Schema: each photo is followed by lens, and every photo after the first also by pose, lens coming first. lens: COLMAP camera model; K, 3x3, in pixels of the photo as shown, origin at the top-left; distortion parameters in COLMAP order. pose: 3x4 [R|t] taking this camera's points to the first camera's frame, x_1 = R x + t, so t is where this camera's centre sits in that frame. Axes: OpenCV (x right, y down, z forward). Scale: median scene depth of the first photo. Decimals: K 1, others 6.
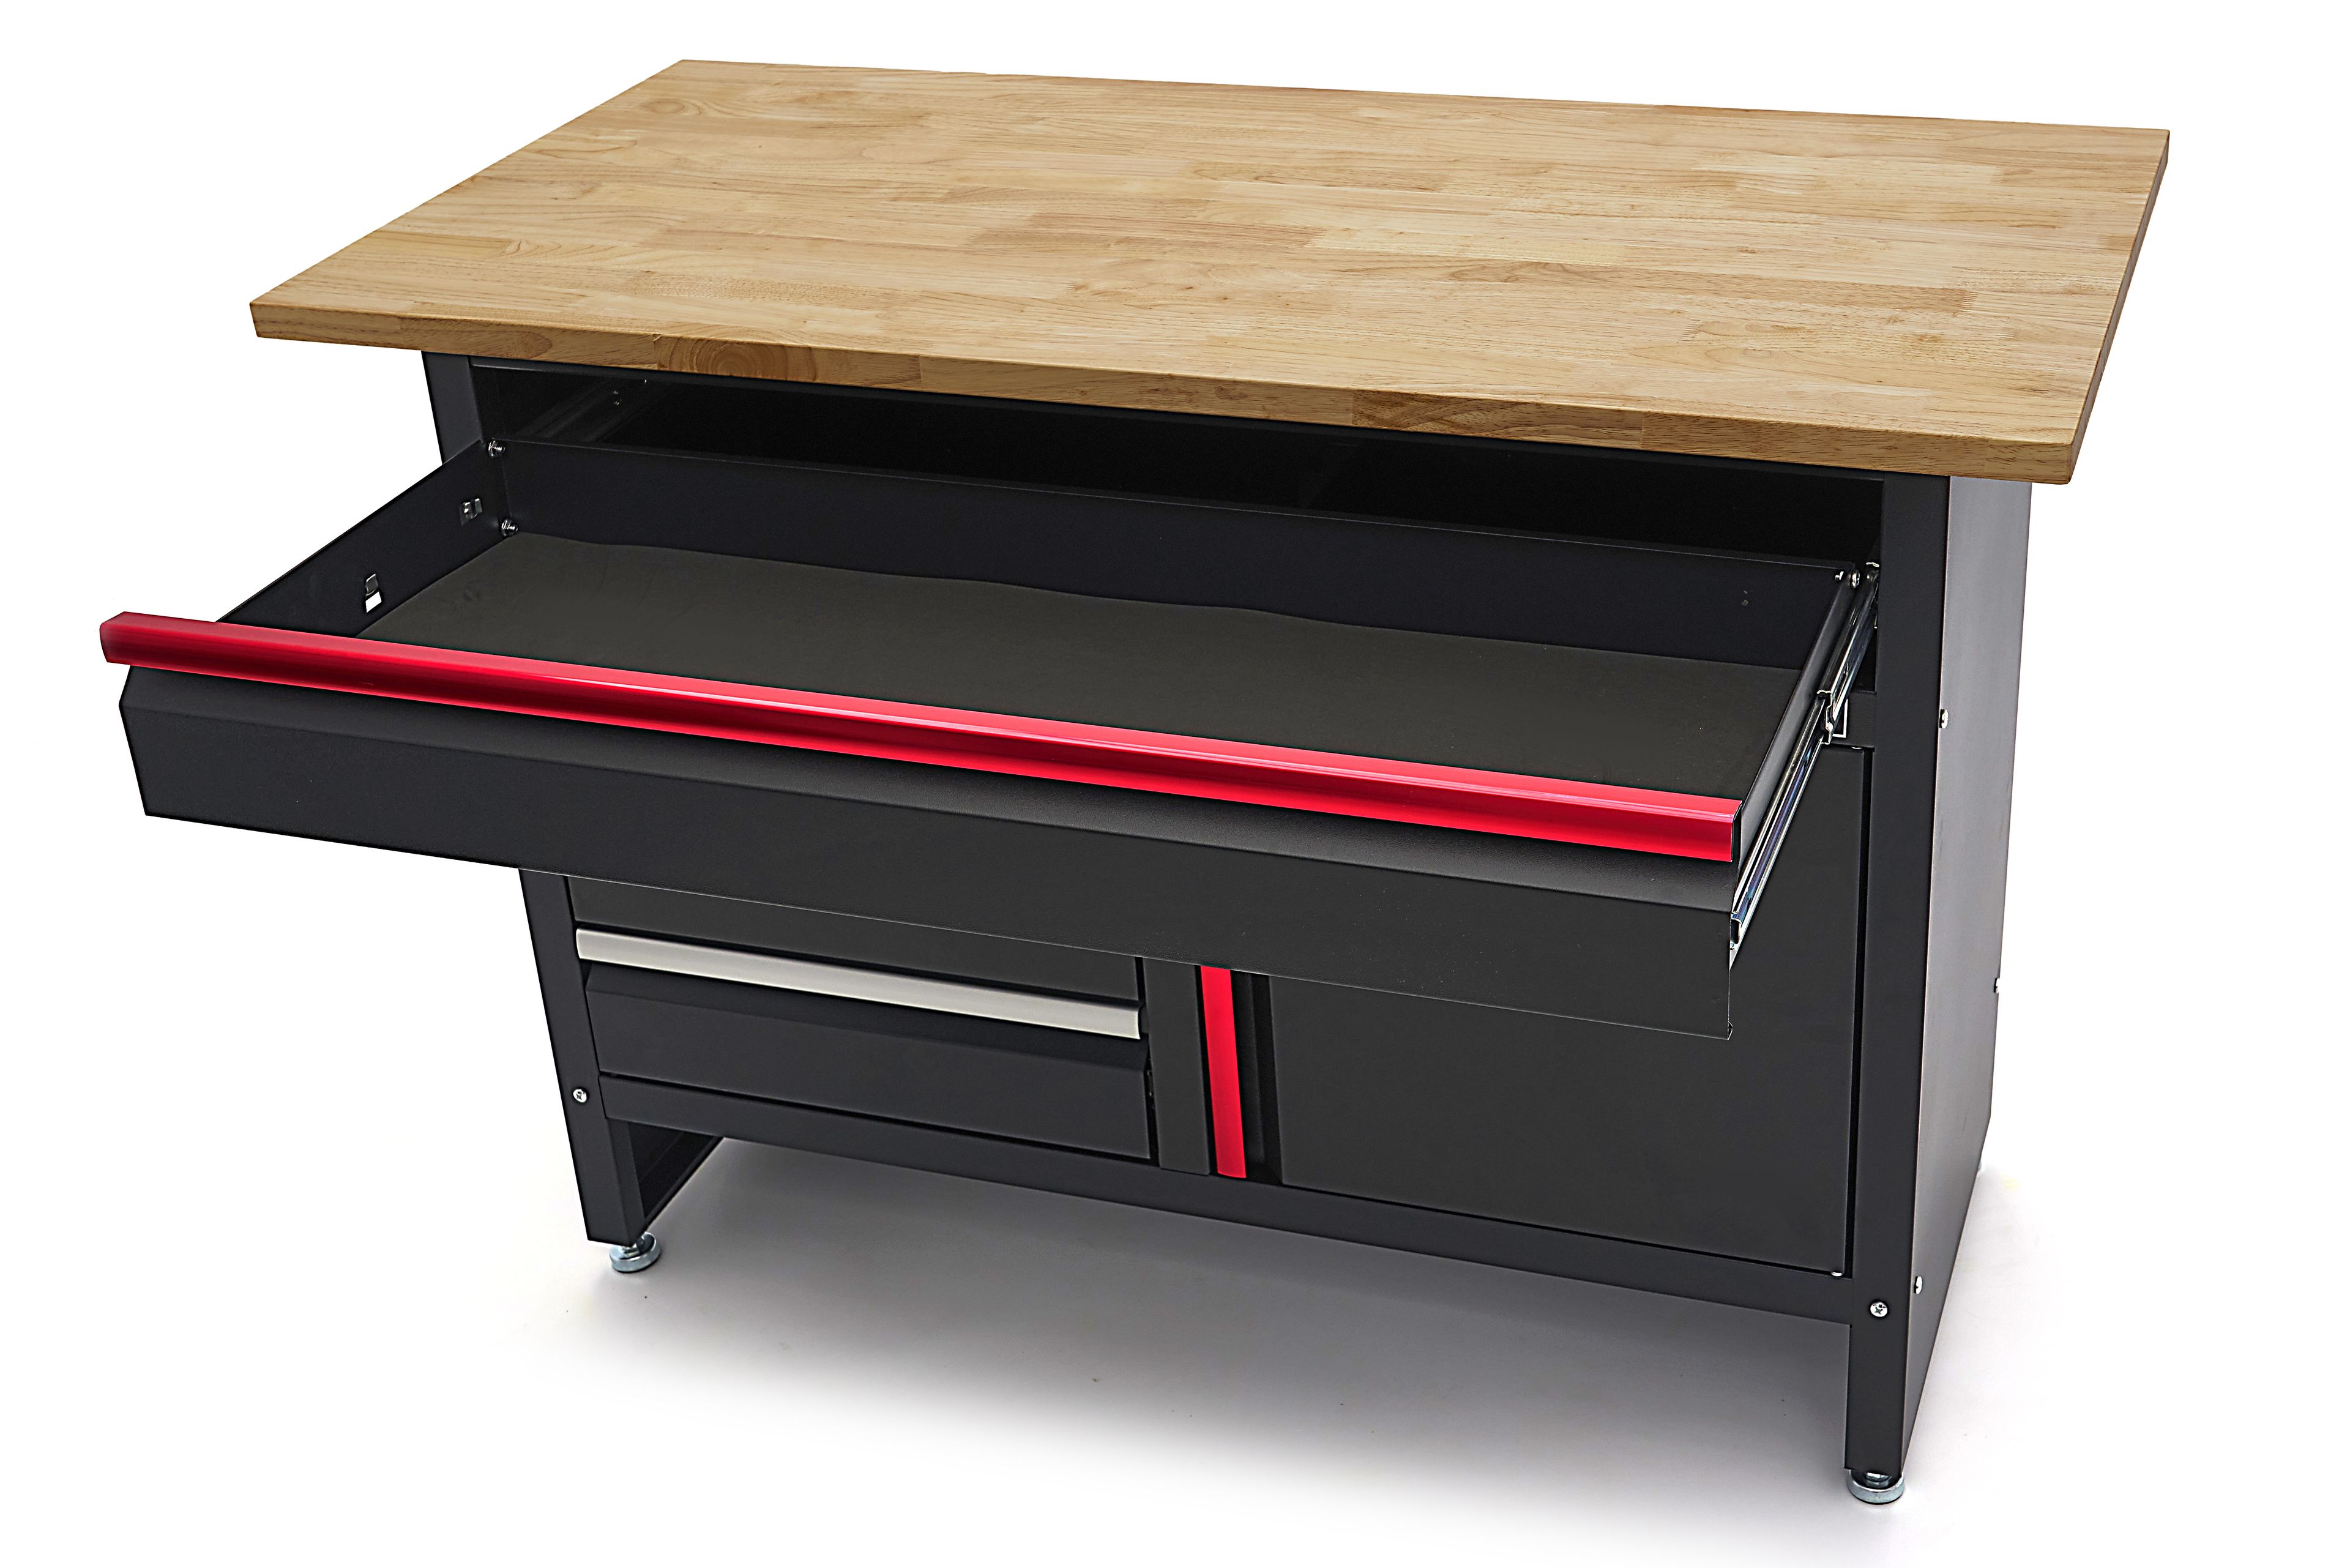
lens RADIAL K [[3069.2, 0, 1265.3], [0, 3069.2, 733.2], [0, 0, 1]] dist [-0.012250, -0.008317]
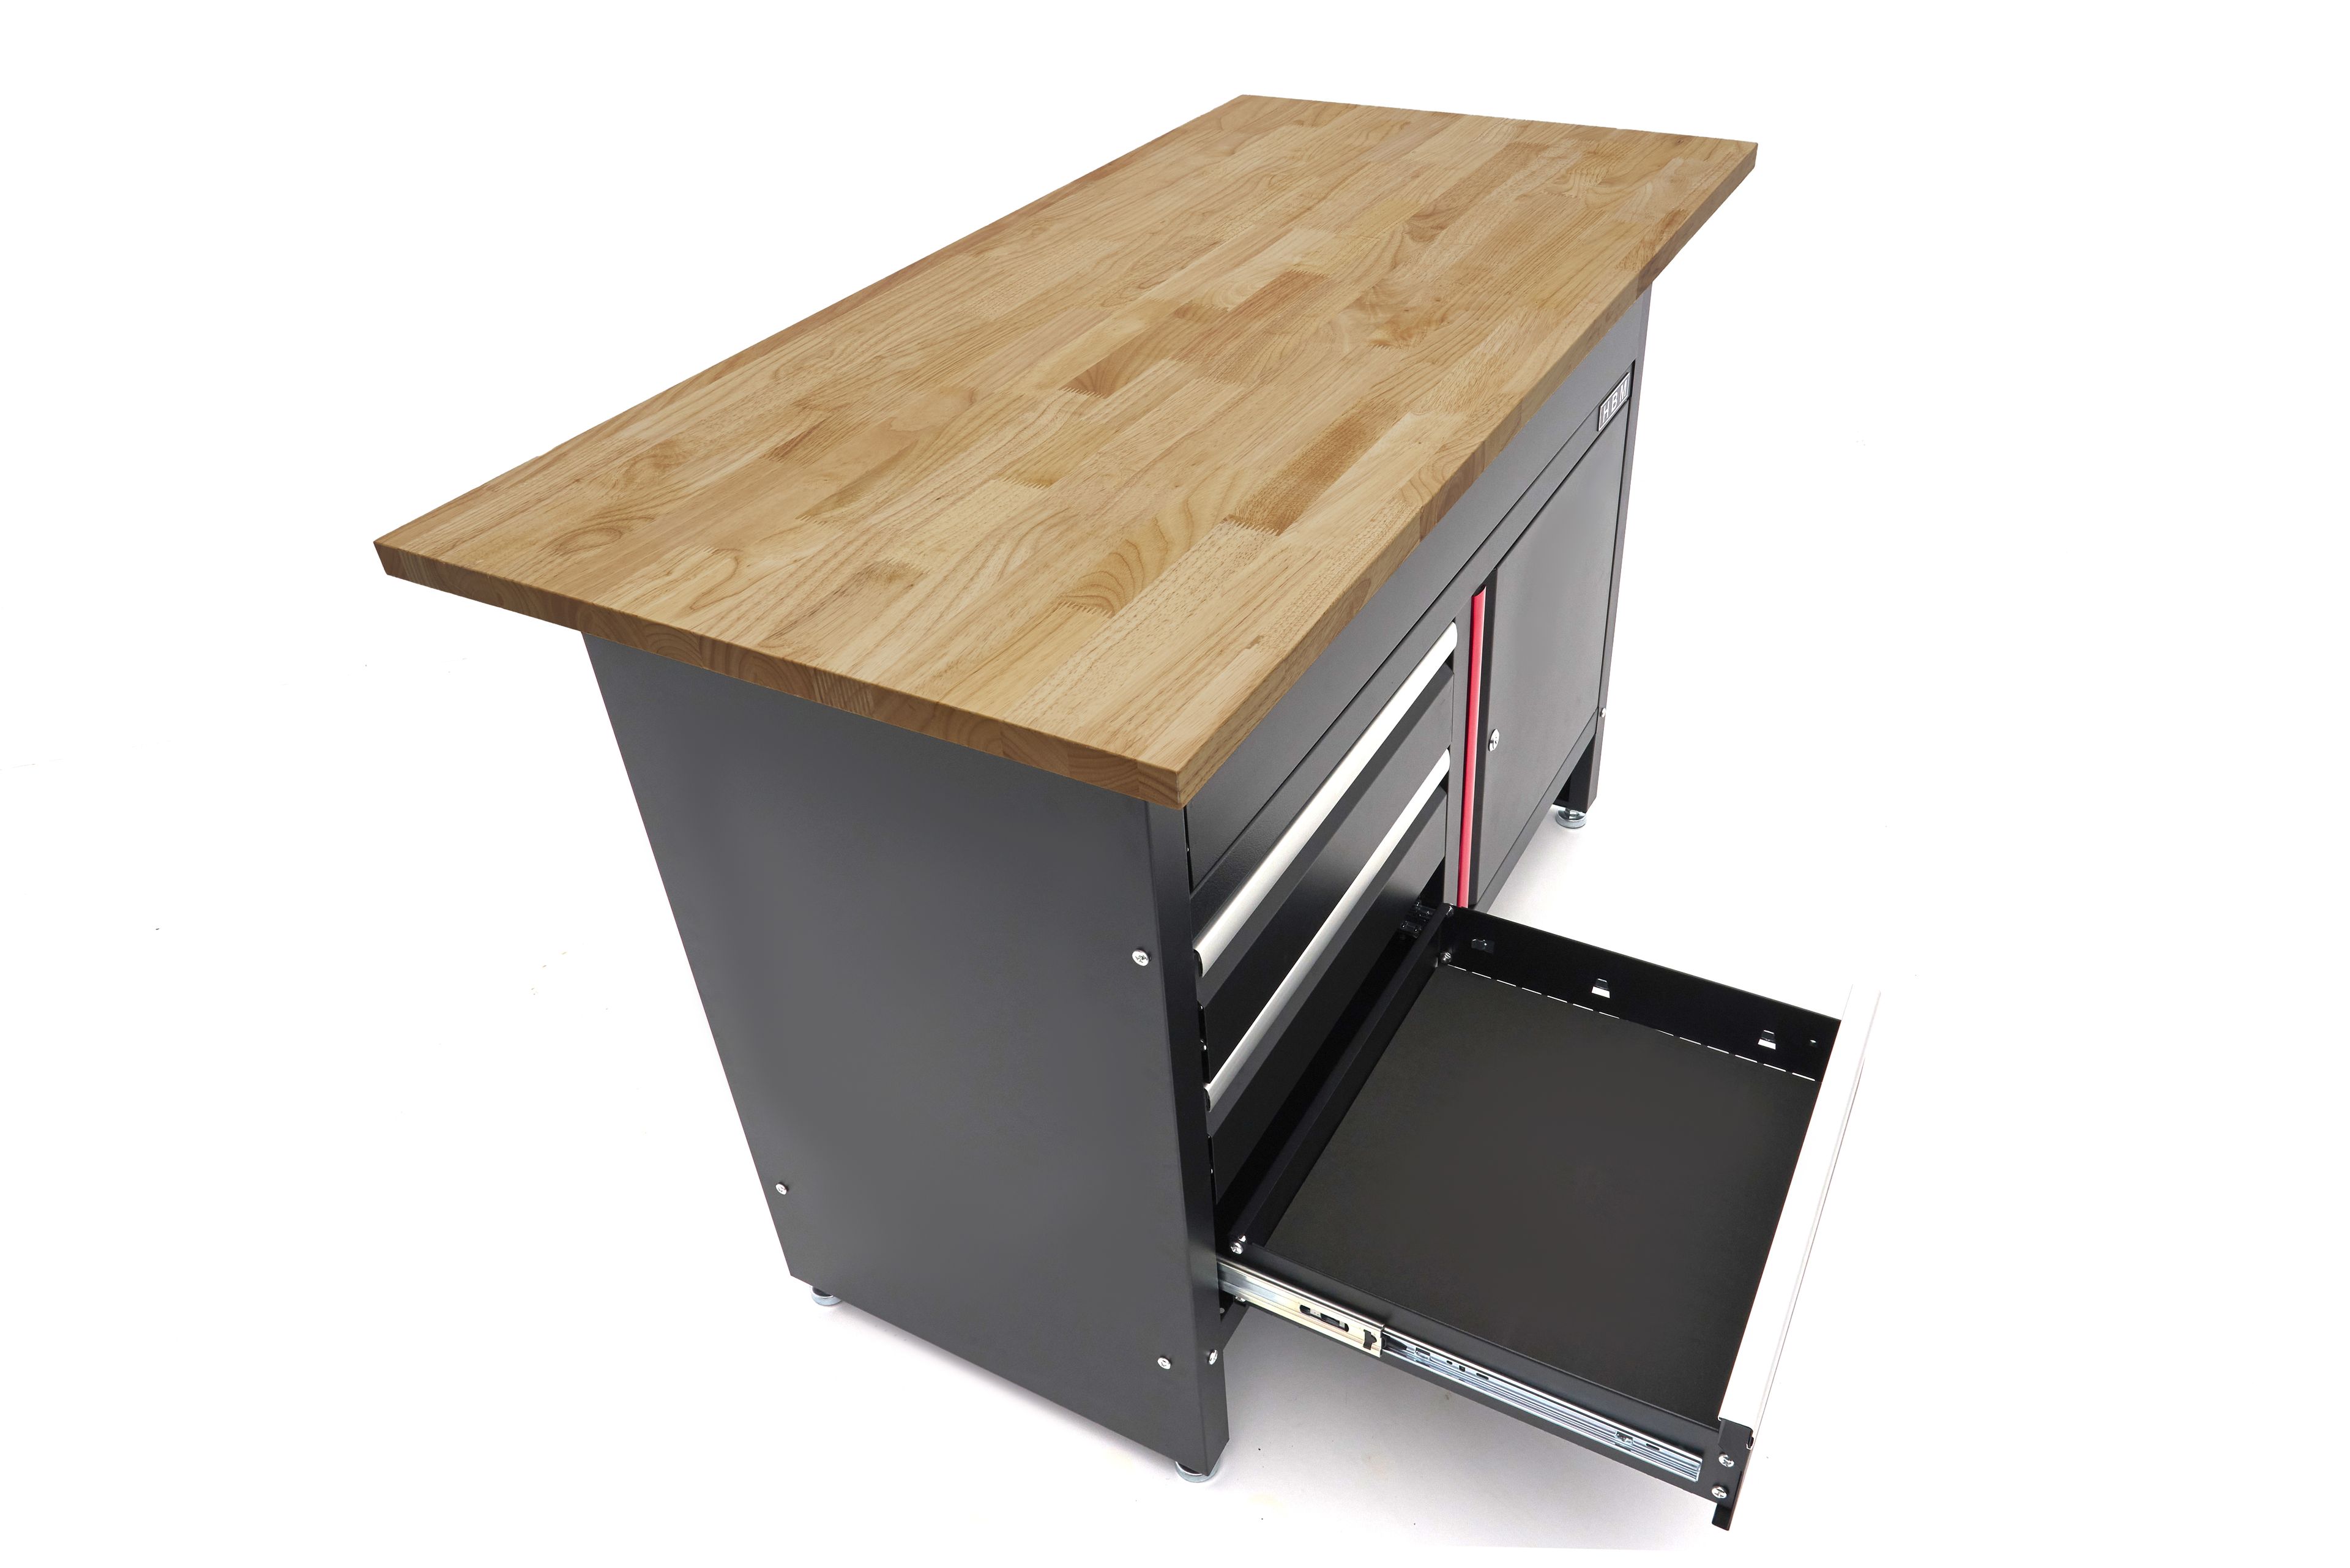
lens RADIAL K [[1628.4, 0, 1220.3], [0, 1628.4, 771.3], [0, 0, 1]] dist [0.000388, -0.000709]
pose [[0.159991, -0.544728, 0.823210, -0.688809], [0.486013, 0.769337, 0.414623, -0.314744], [-0.859183, 0.333755, 0.387831, 0.876205]]
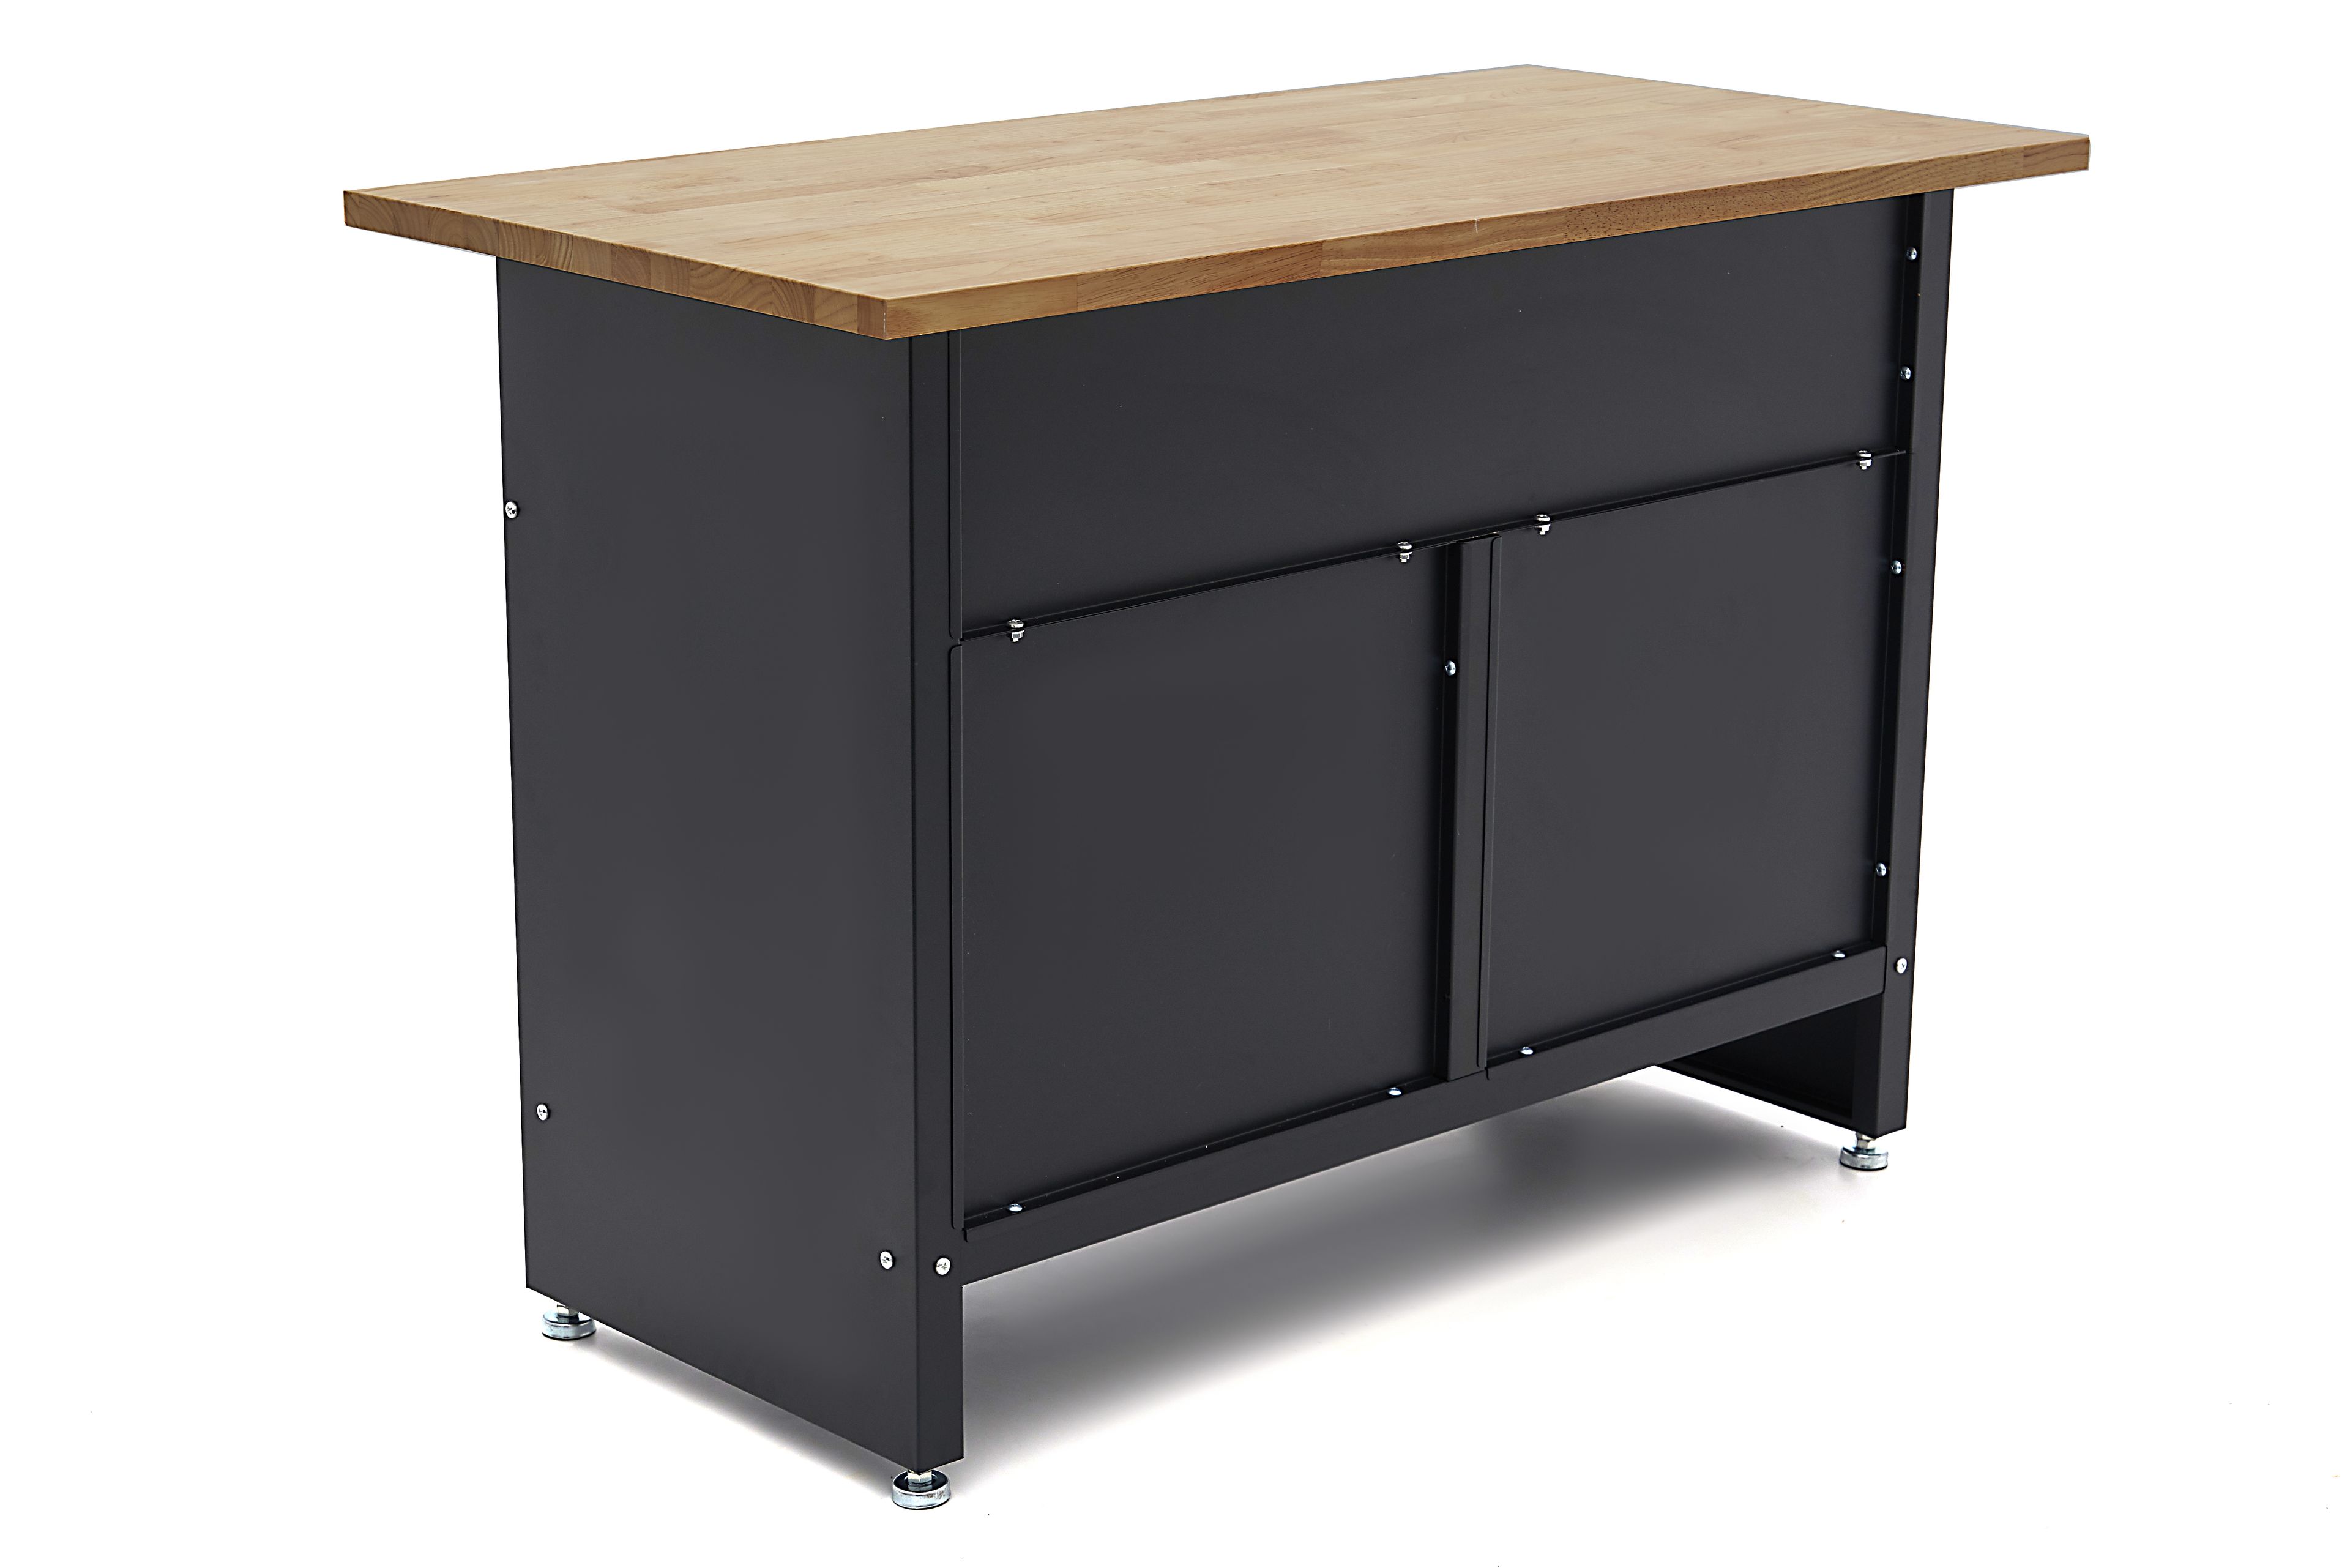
lens RADIAL K [[4759.4, 0, 1061.5], [0, 4759.4, 787.6], [0, 0, 1]] dist [-0.010630, -0.012450]
pose [[0.487696, -0.176264, 0.855034, -1.610523], [0.376707, 0.926022, -0.023969, 0.048170], [-0.787556, 0.333787, 0.518018, 0.292008]]
